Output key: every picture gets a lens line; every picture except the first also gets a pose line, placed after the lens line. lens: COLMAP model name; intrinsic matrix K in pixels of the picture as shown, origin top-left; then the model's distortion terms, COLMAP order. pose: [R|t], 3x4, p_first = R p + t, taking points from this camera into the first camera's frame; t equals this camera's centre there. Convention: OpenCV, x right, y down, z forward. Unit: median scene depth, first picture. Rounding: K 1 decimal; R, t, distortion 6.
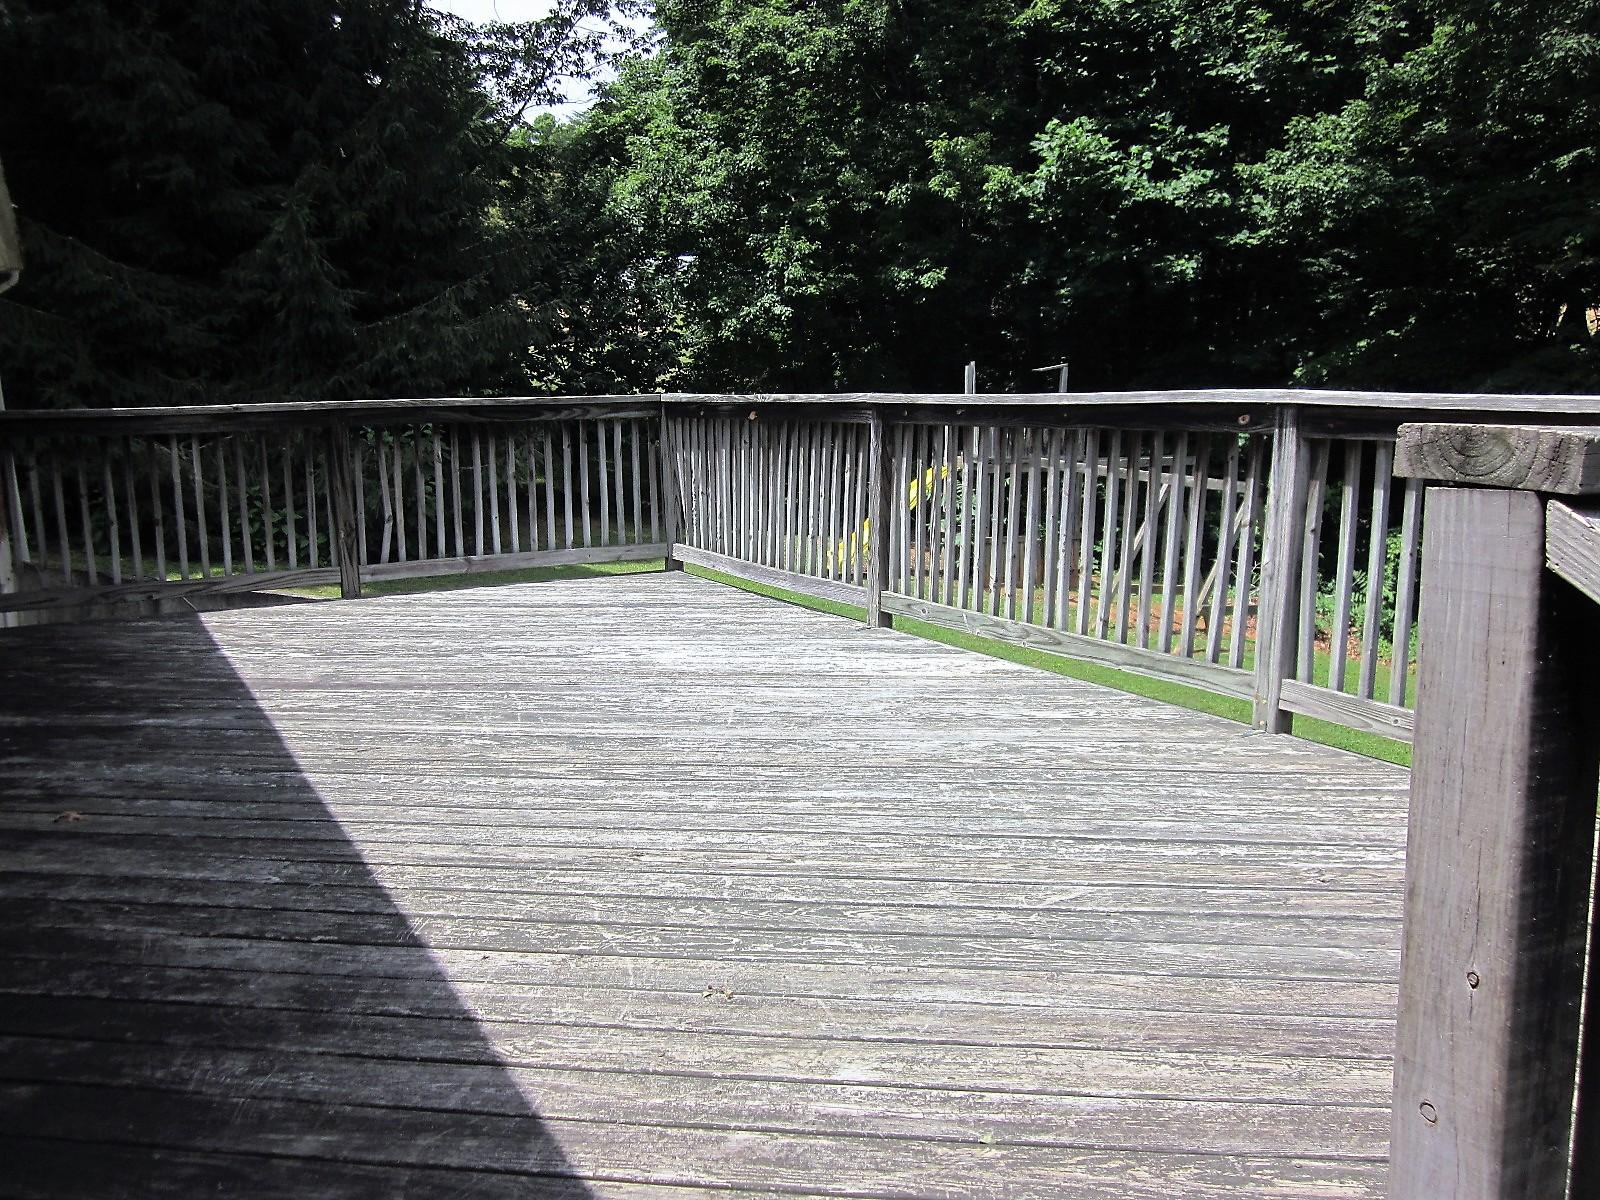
lens RADIAL K [[1323.5, 0, 793.3], [0, 1323.5, 591.0], [0, 0, 1]] dist [-0.042954, 0.011858]
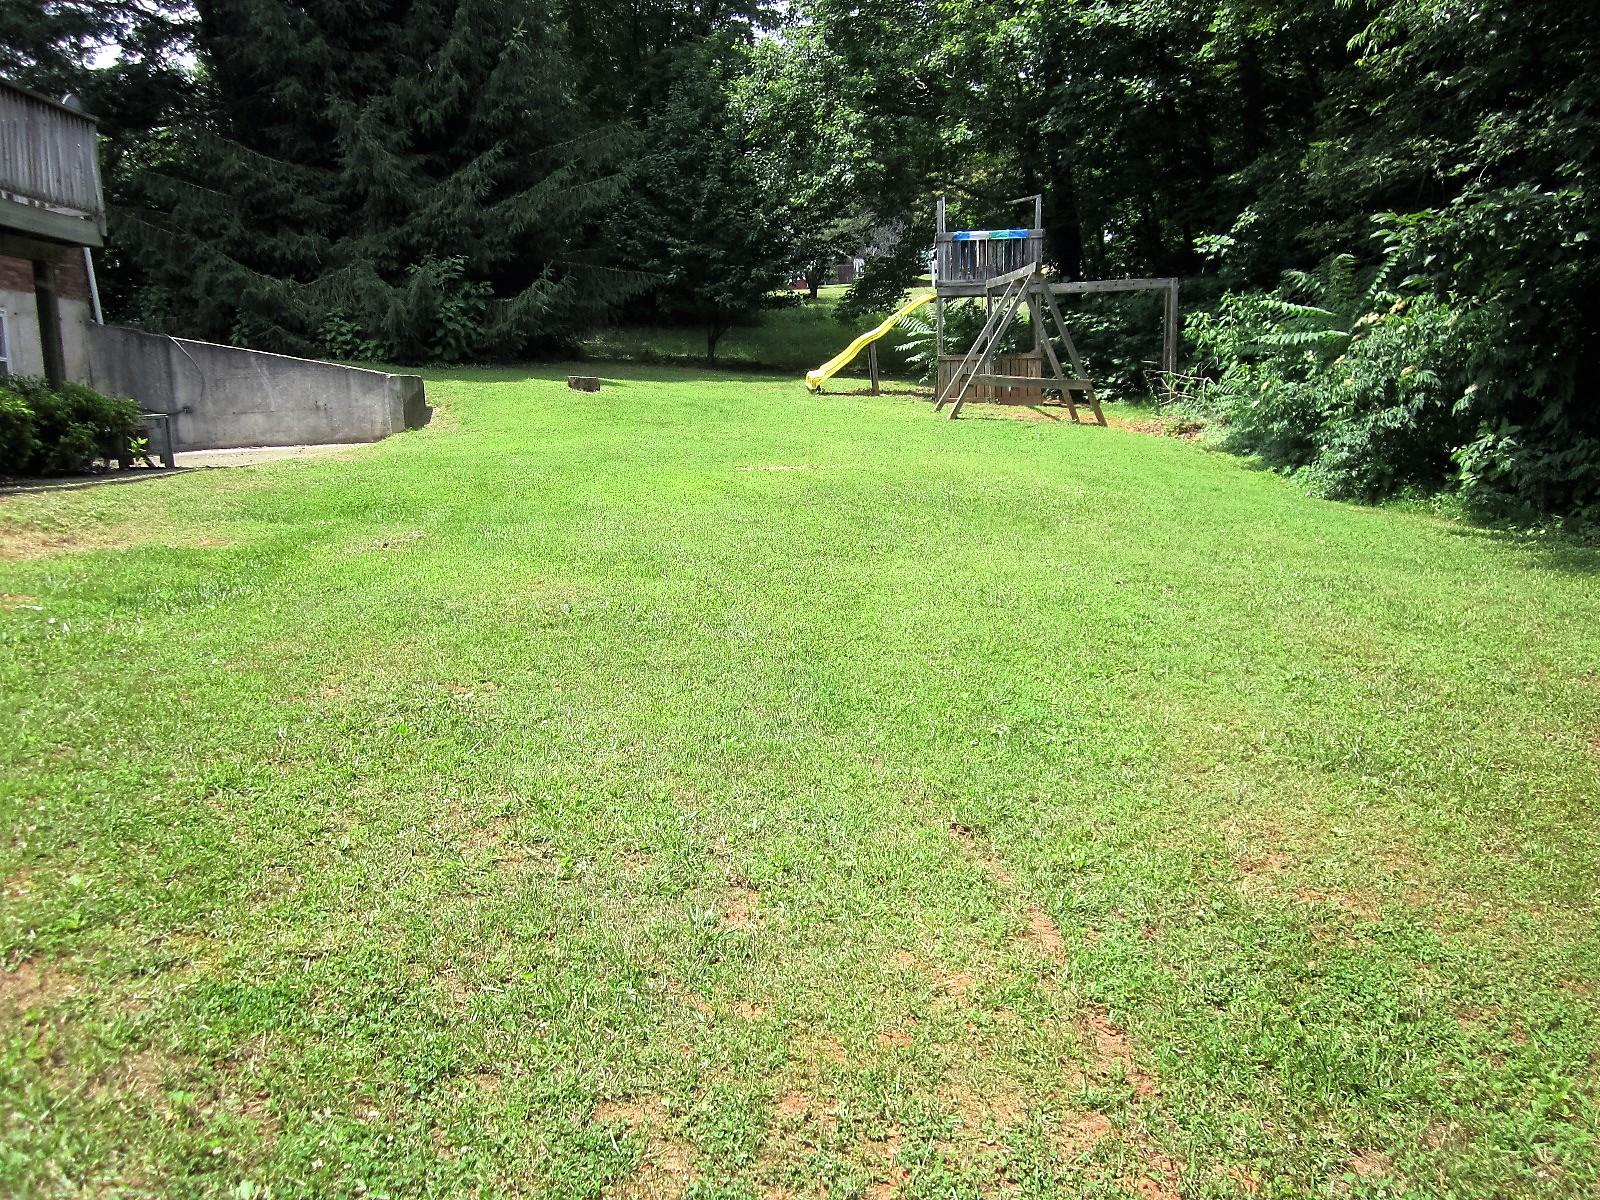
lens RADIAL K [[1323.5, 0, 796.6], [0, 1323.5, 605.2], [0, 0, 1]] dist [-0.042954, 0.011858]
pose [[0.890943, 0.056415, -0.450597, 0.644527], [-0.048438, 0.998399, 0.029225, 0.164543], [0.451524, -0.004211, 0.892249, -0.040298]]
